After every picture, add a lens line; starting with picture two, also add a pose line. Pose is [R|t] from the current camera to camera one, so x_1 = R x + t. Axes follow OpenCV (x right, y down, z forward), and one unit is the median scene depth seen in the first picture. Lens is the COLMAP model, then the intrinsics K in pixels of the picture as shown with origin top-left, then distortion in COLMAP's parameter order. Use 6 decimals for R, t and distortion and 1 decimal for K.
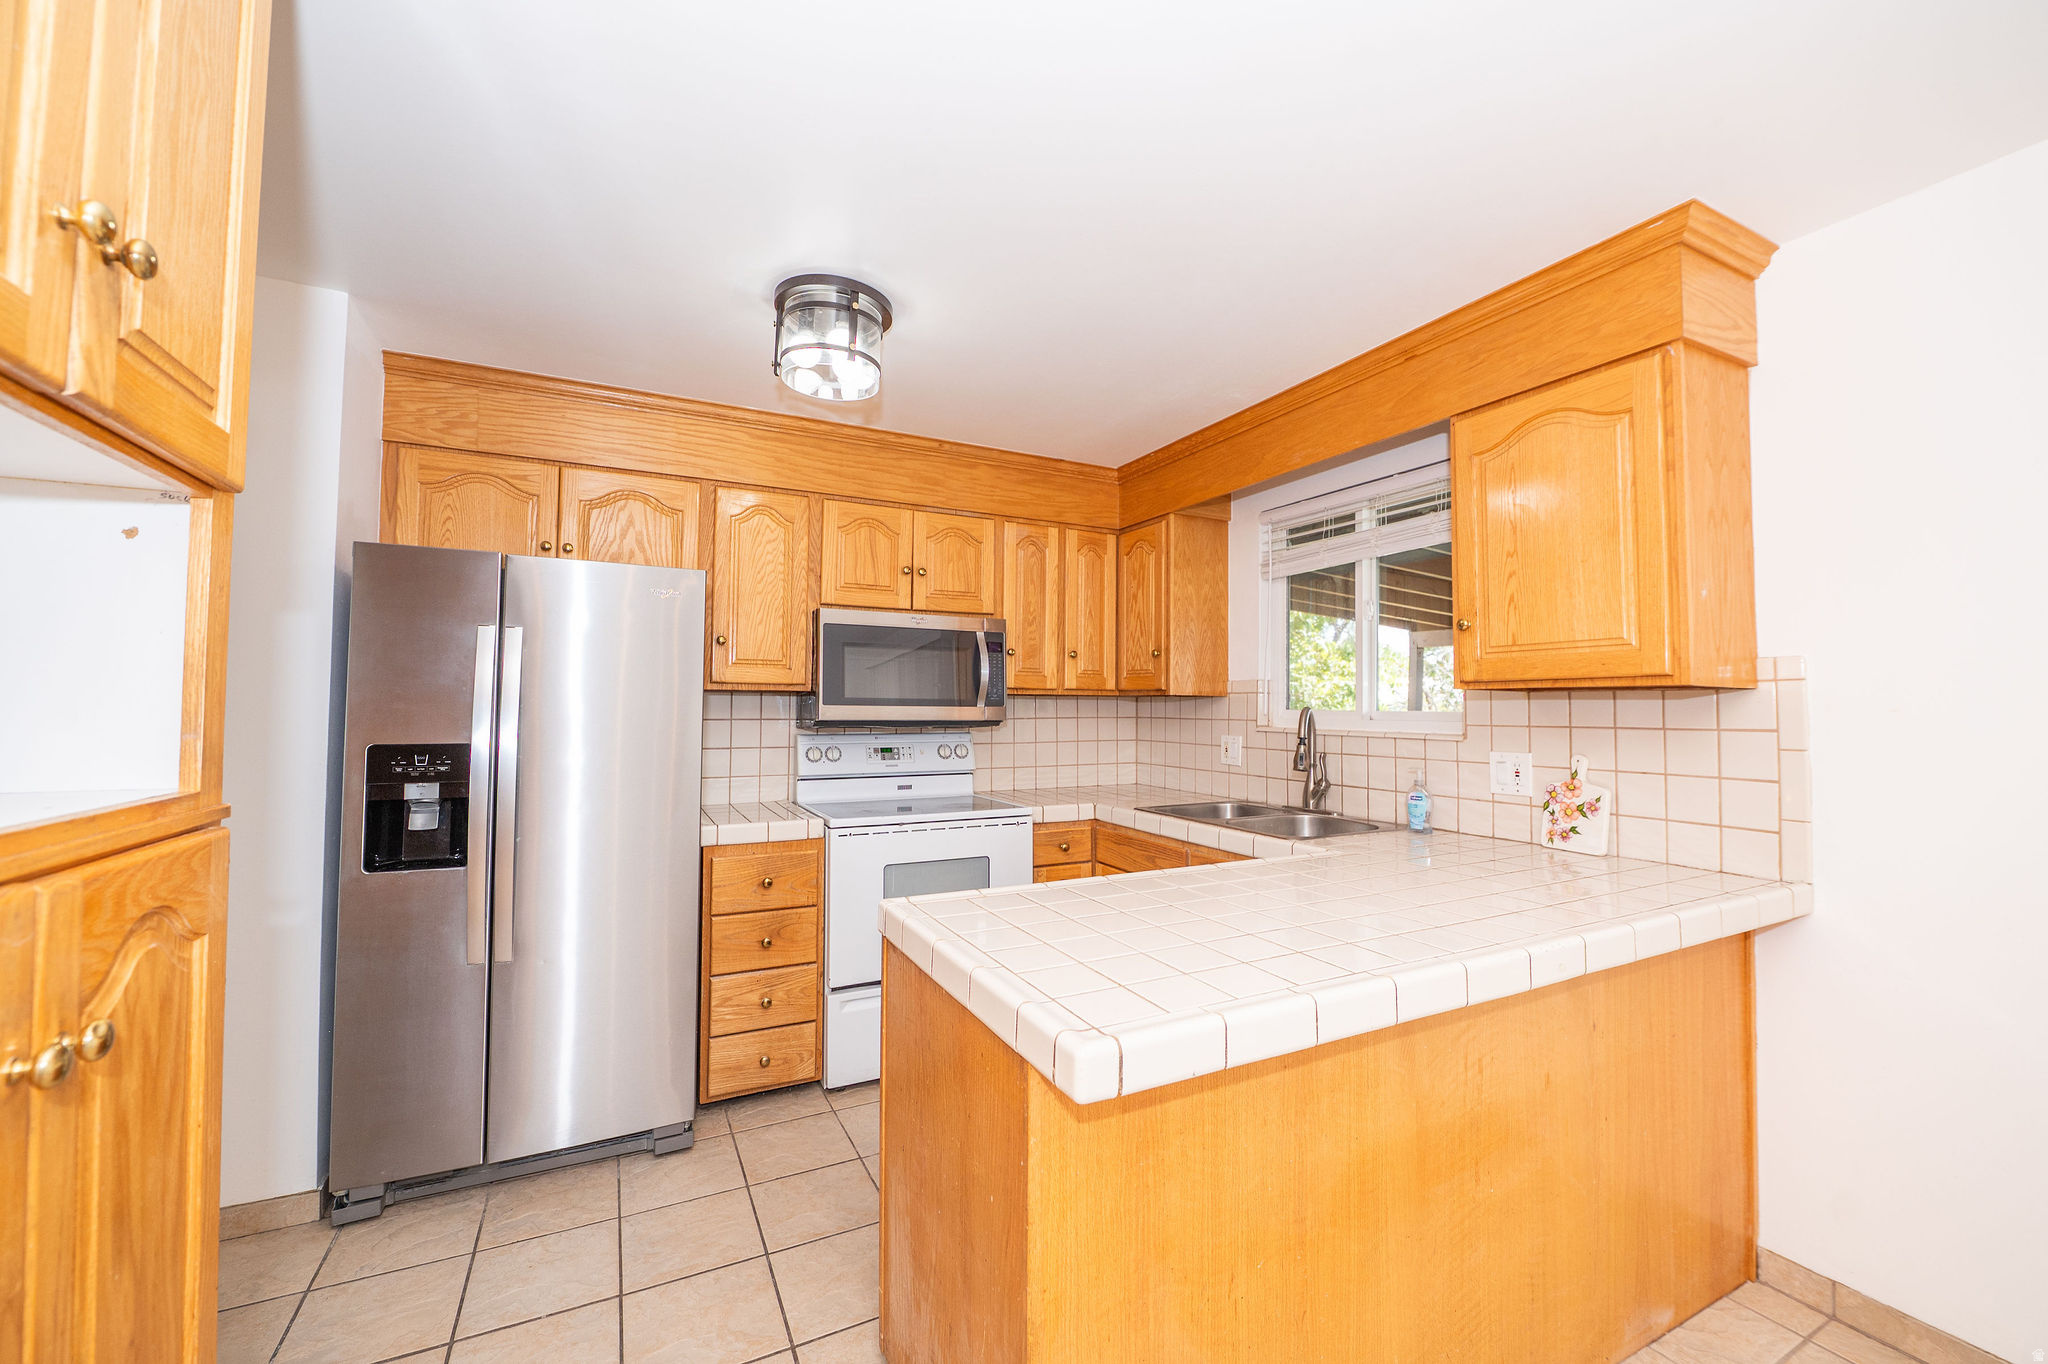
lens RADIAL K [[805.6, 0, 1033.0], [0, 805.6, 677.8], [0, 0, 1]] dist [-0.012559, -0.000078]
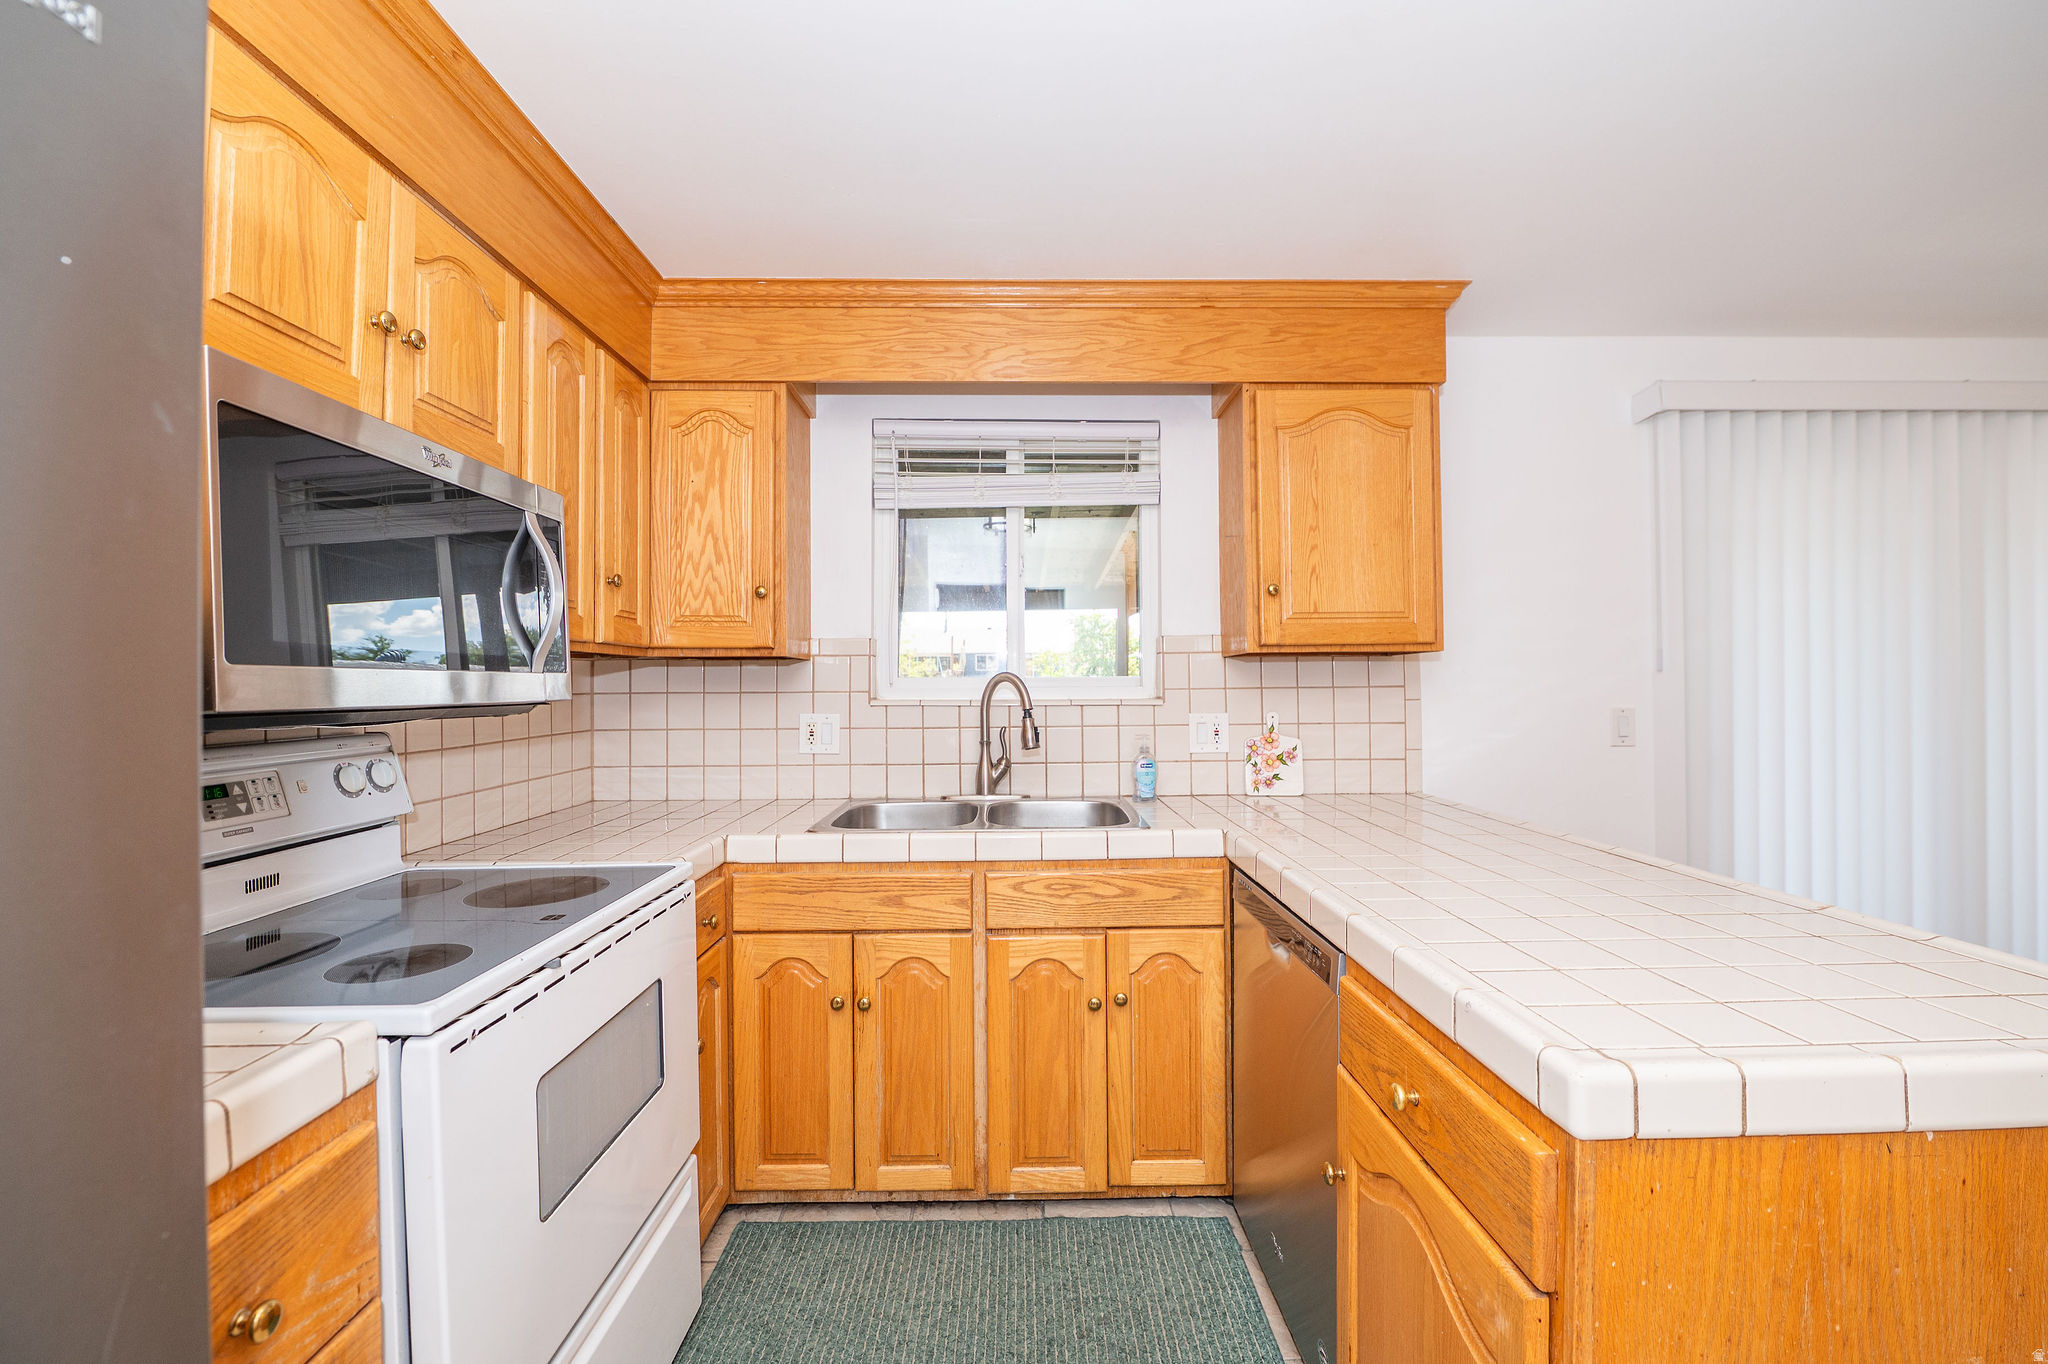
lens RADIAL K [[830.2, 0, 1031.3], [0, 830.2, 673.7], [0, 0, 1]] dist [-0.011887, -0.000366]
pose [[0.441205, 0.000663, 0.897406, -0.408765], [-0.023162, 0.999675, 0.010649, 0.027503], [-0.897107, -0.025484, 0.441077, 0.589366]]
